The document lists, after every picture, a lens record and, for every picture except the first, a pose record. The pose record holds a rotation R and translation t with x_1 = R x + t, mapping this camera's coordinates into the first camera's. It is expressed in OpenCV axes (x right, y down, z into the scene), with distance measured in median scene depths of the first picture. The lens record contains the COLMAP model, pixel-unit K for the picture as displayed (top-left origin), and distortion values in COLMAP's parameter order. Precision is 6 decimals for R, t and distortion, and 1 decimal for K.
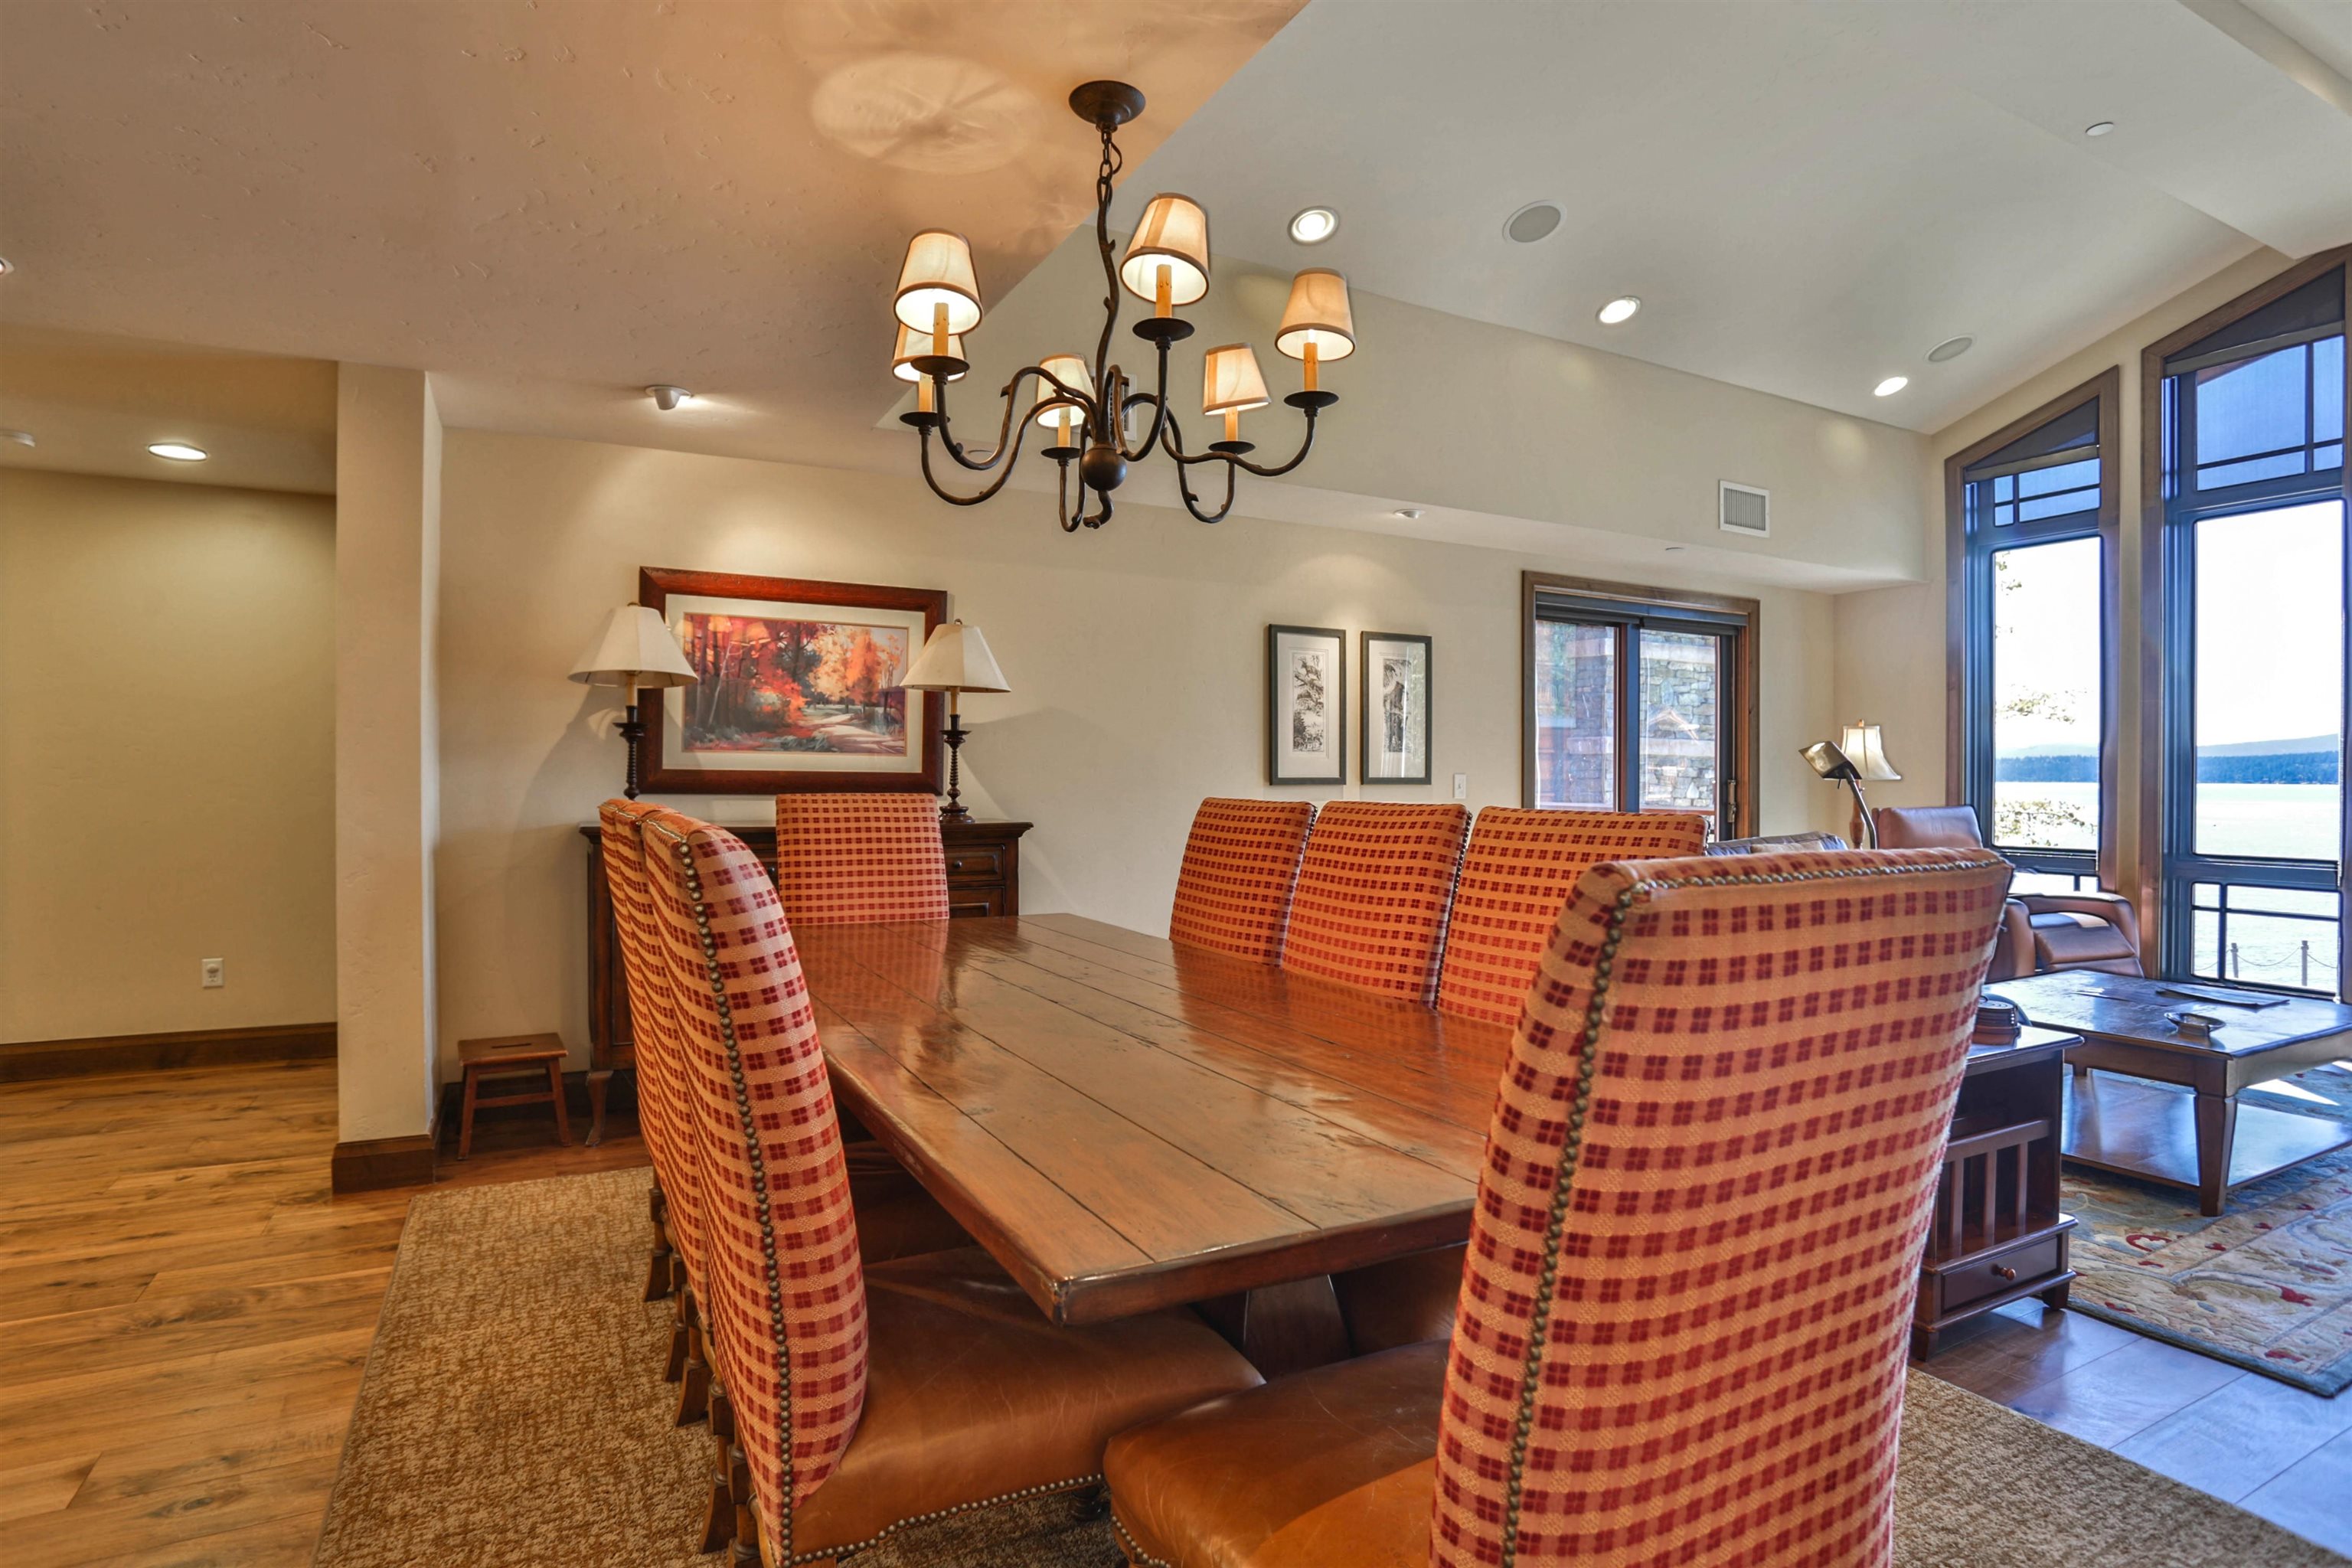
lens RADIAL K [[1203.0, 0, 1163.8], [0, 1203.0, 790.5], [0, 0, 1]] dist [-0.068190, 0.025474]
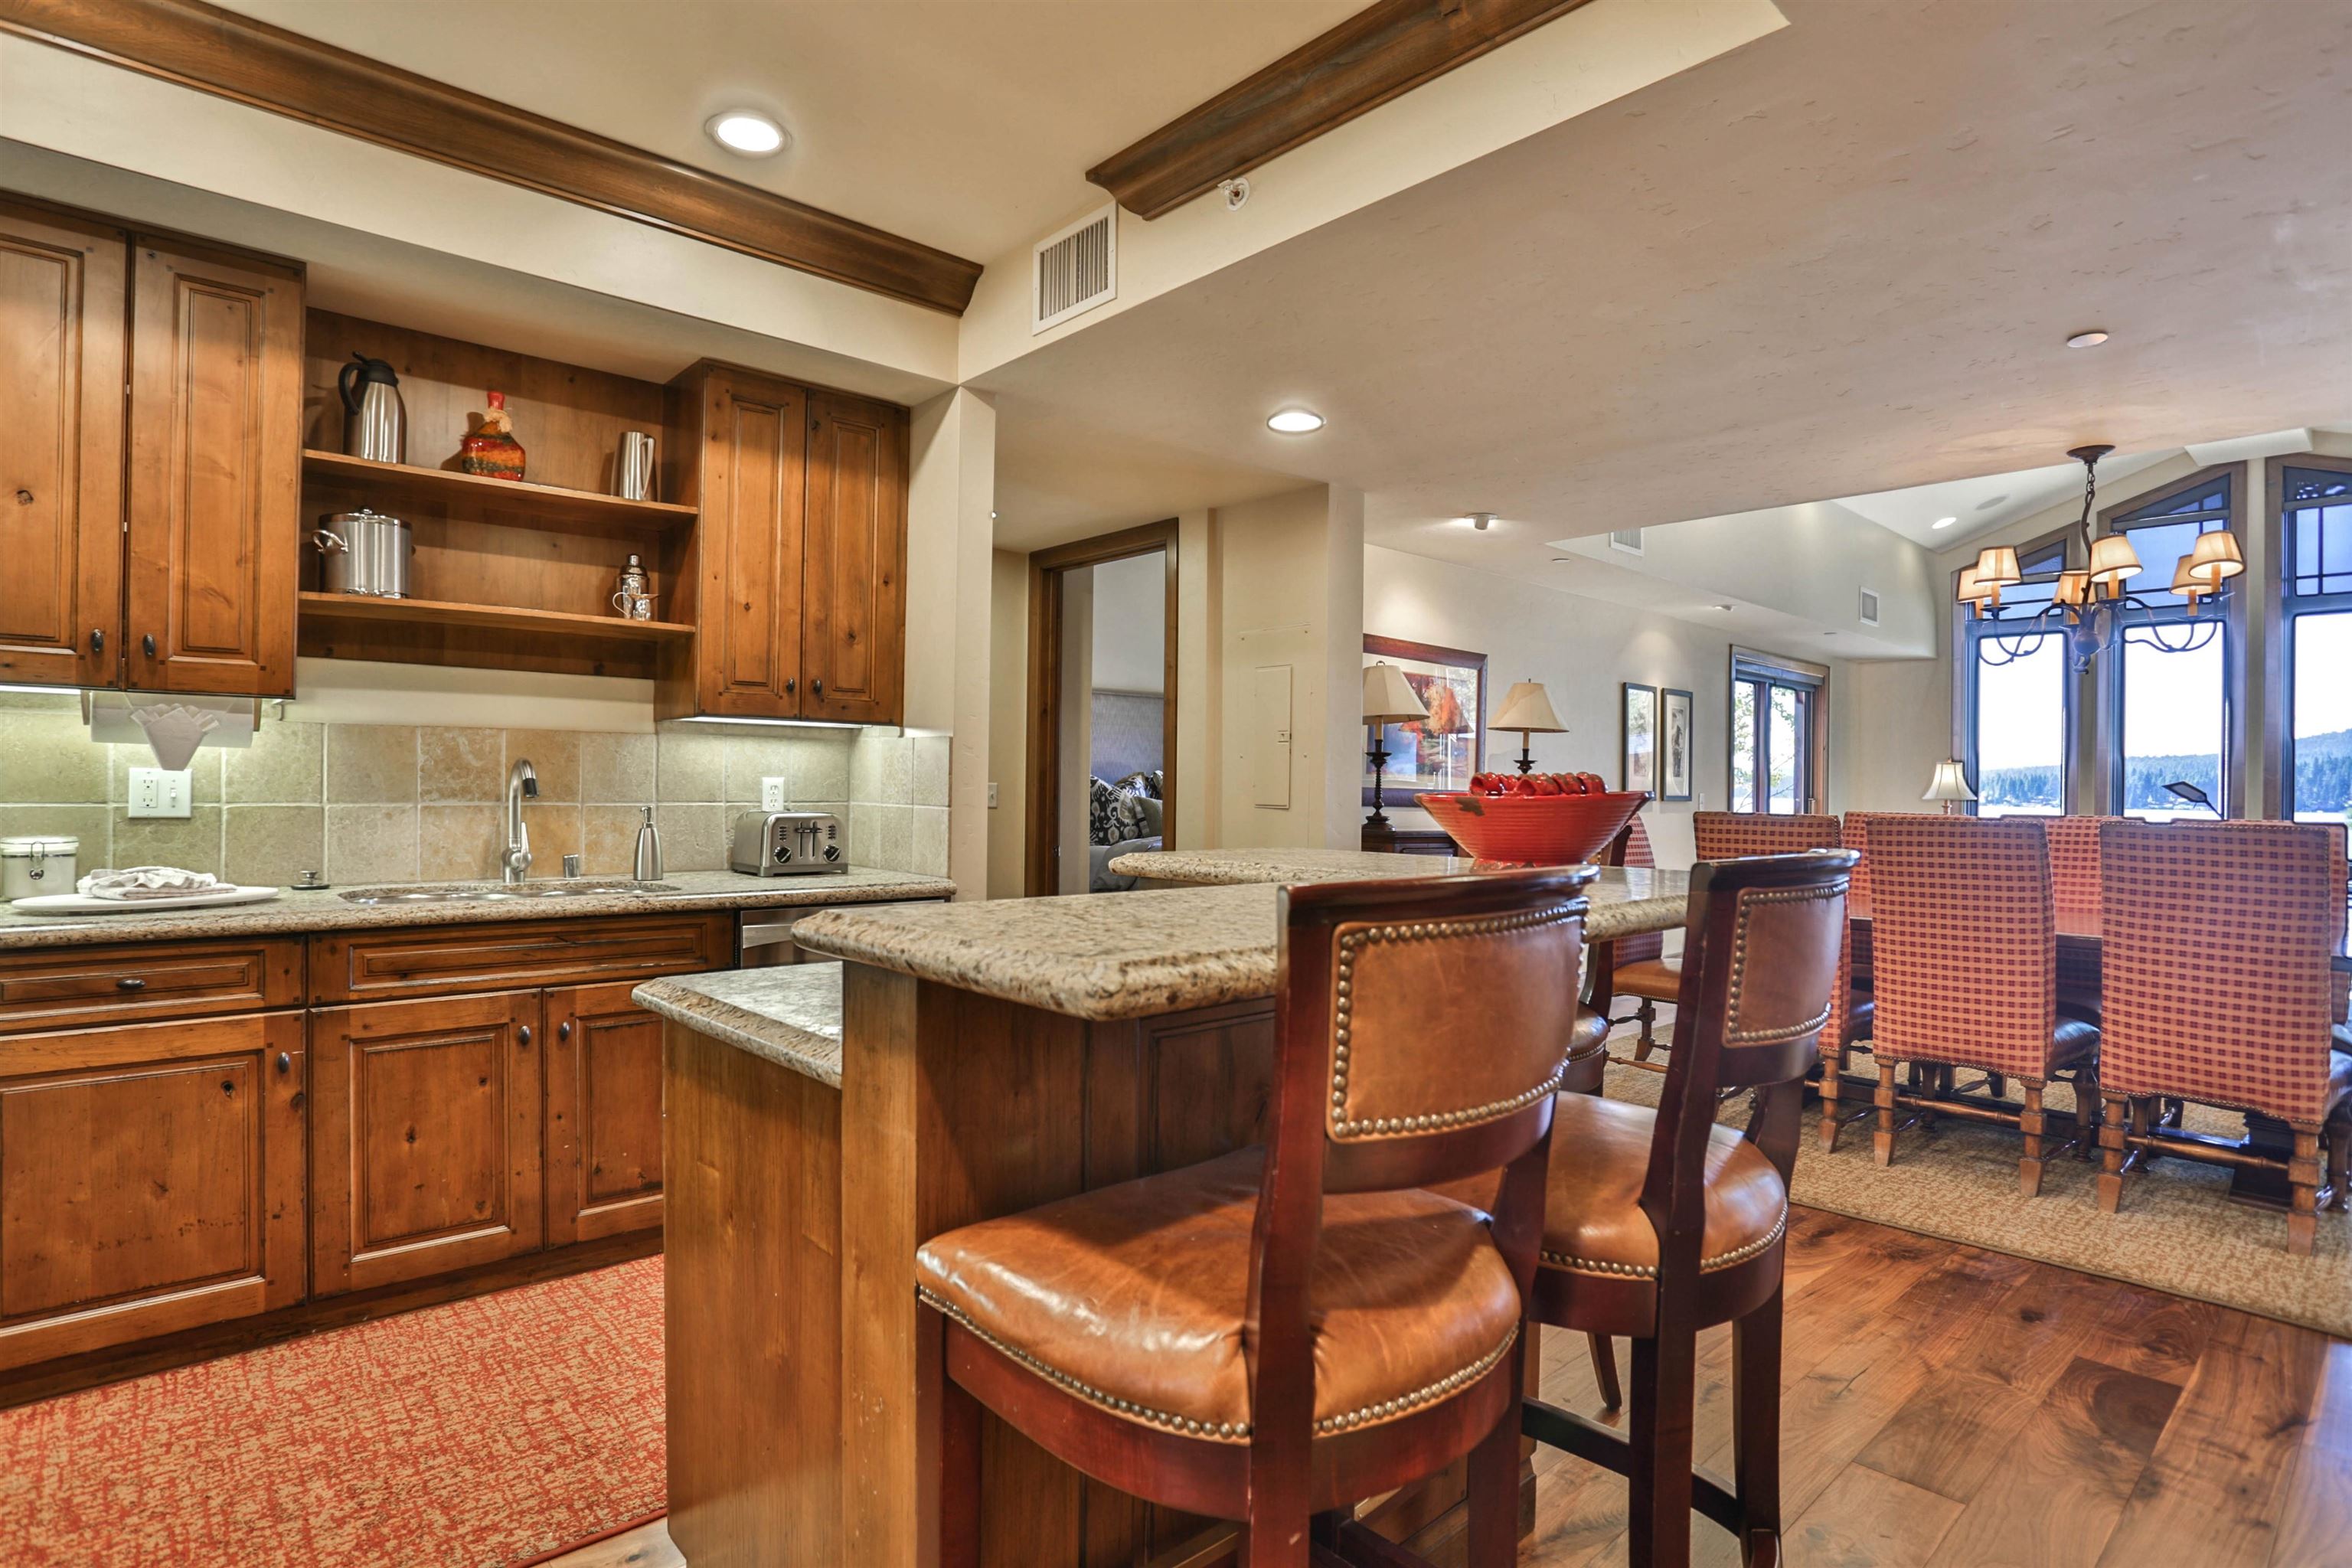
lens RADIAL K [[1219.4, 0, 1161.2], [0, 1219.4, 783.6], [0, 0, 1]] dist [-0.063747, 0.031269]
pose [[0.969046, 0.009596, 0.246695, -0.704746], [-0.004787, 0.999787, -0.020084, 0.005949], [-0.246835, 0.018281, 0.968885, -0.179386]]
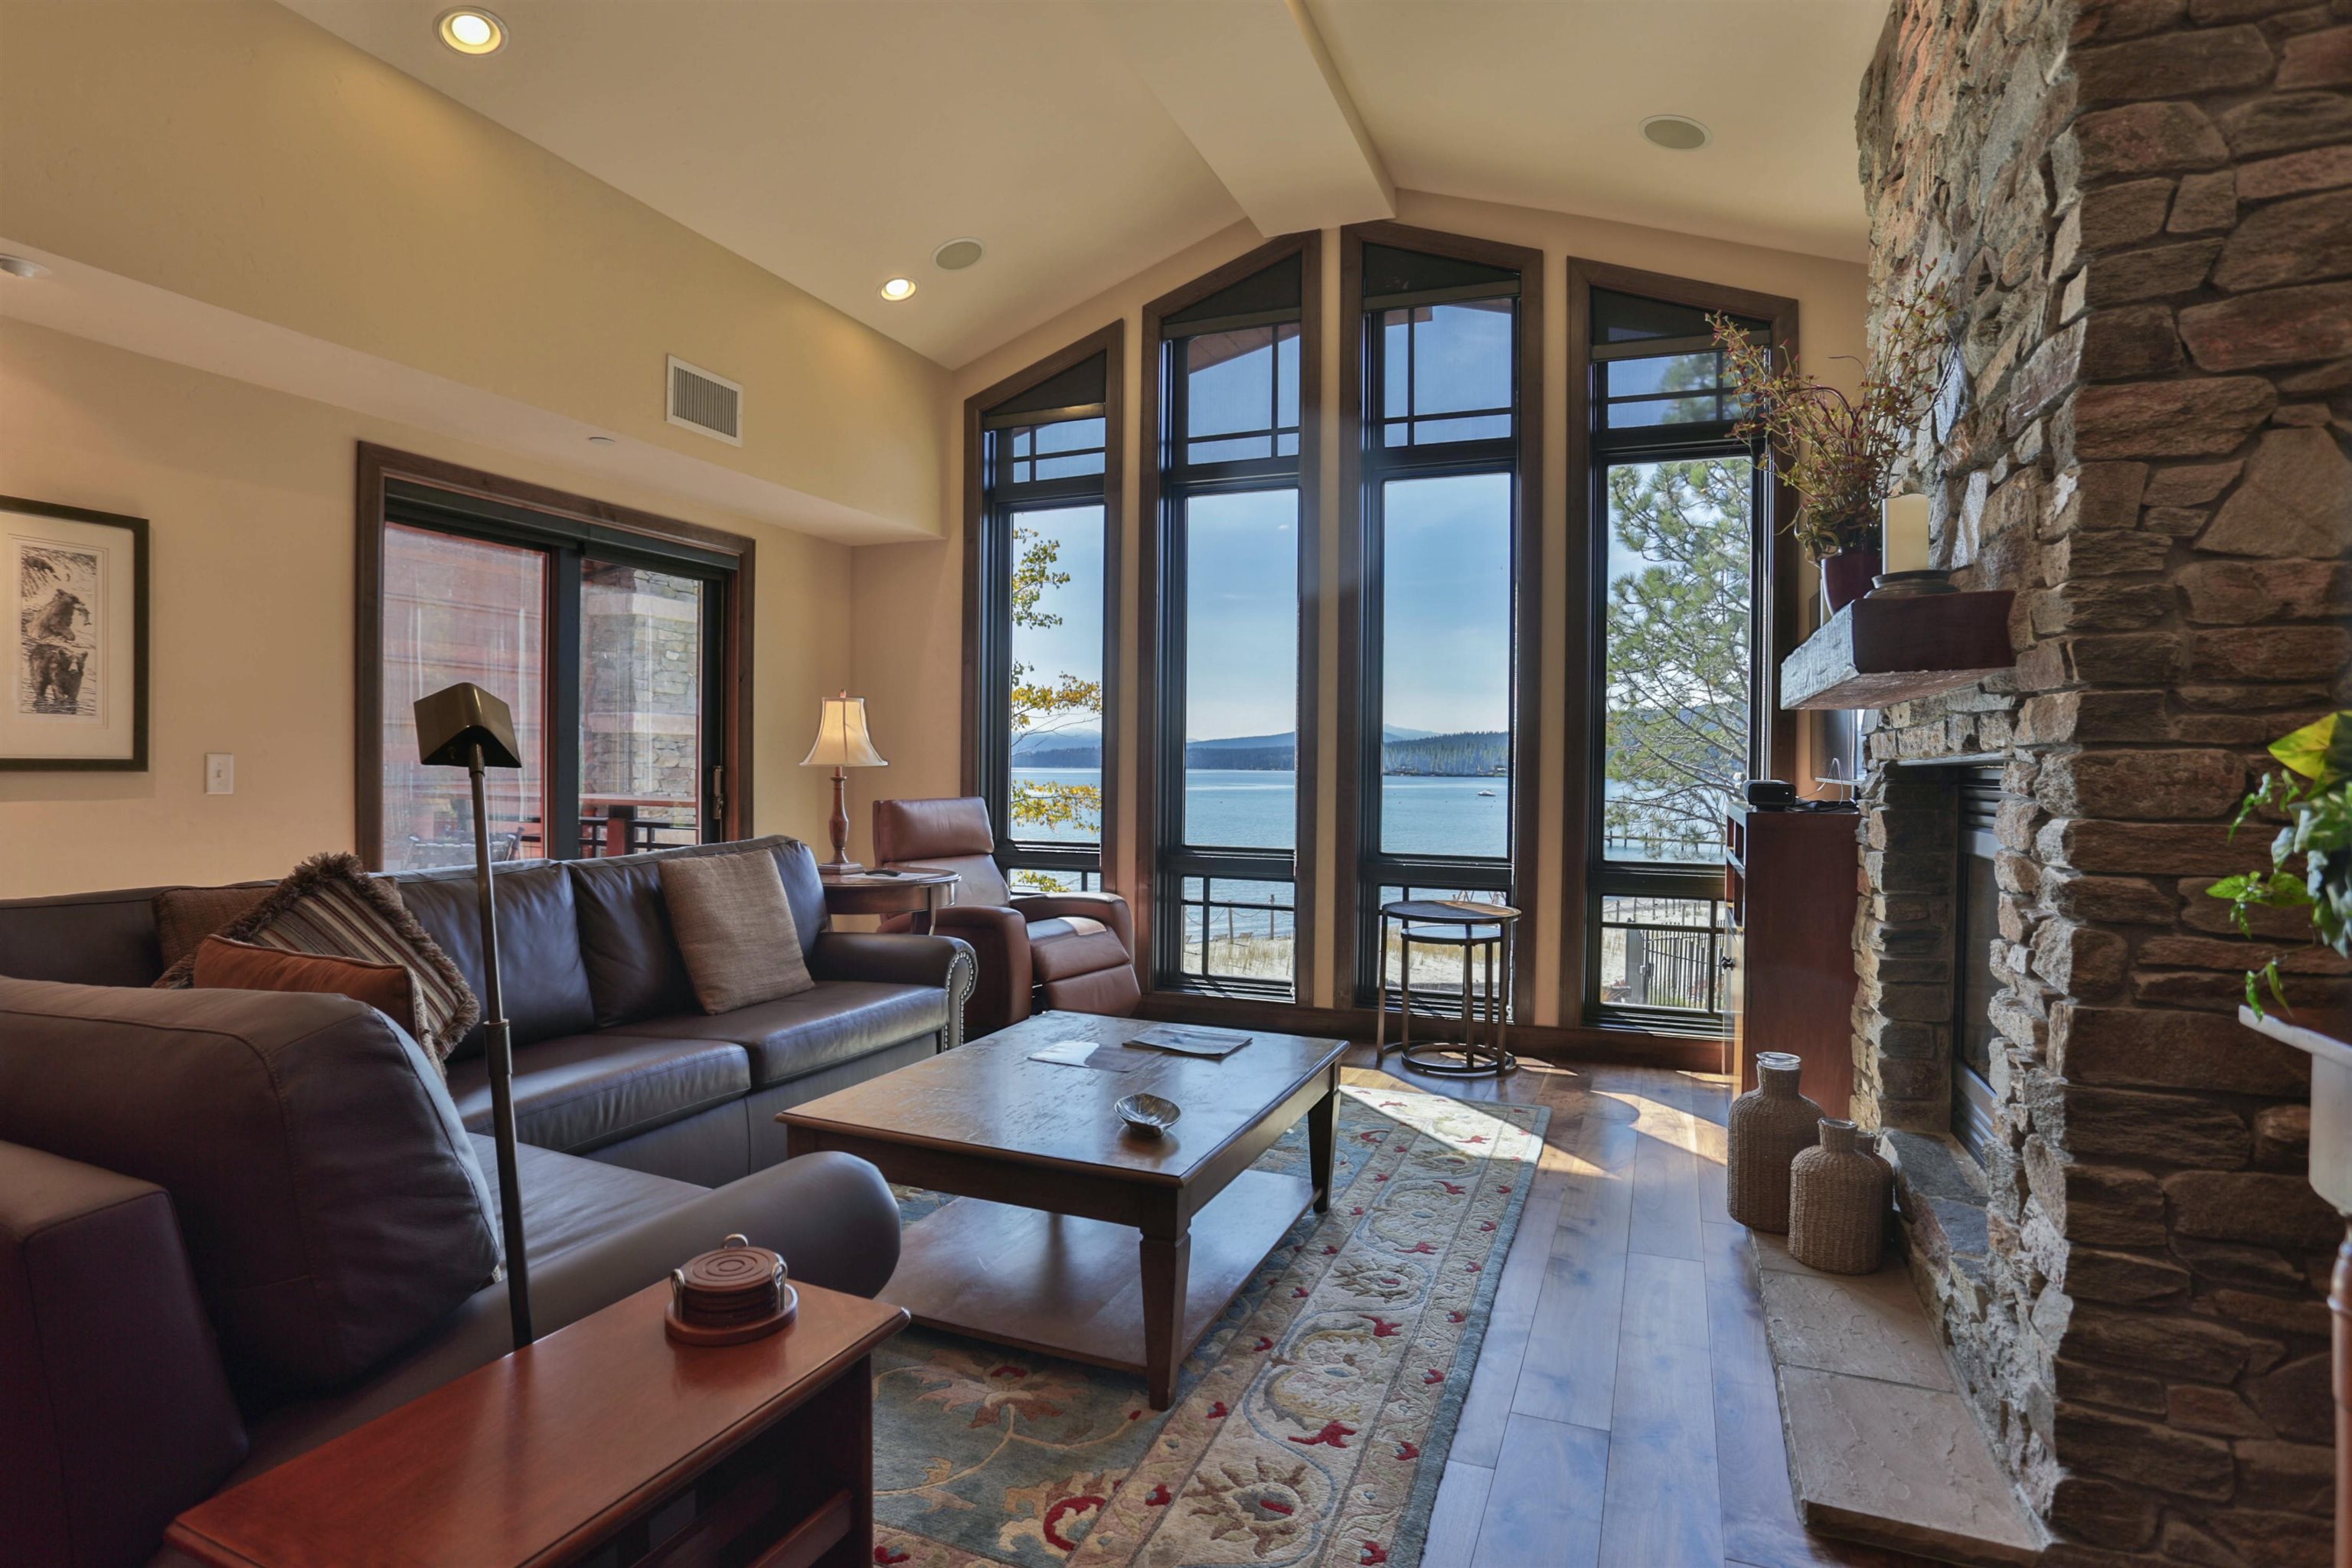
lens RADIAL K [[1203.0, 0, 1163.8], [0, 1203.0, 790.5], [0, 0, 1]] dist [-0.068190, 0.025474]
pose [[0.772019, -0.007797, 0.635551, 0.248832], [-0.001359, 0.999902, 0.013917, -0.004282], [-0.635598, -0.011608, 0.771933, 0.245980]]
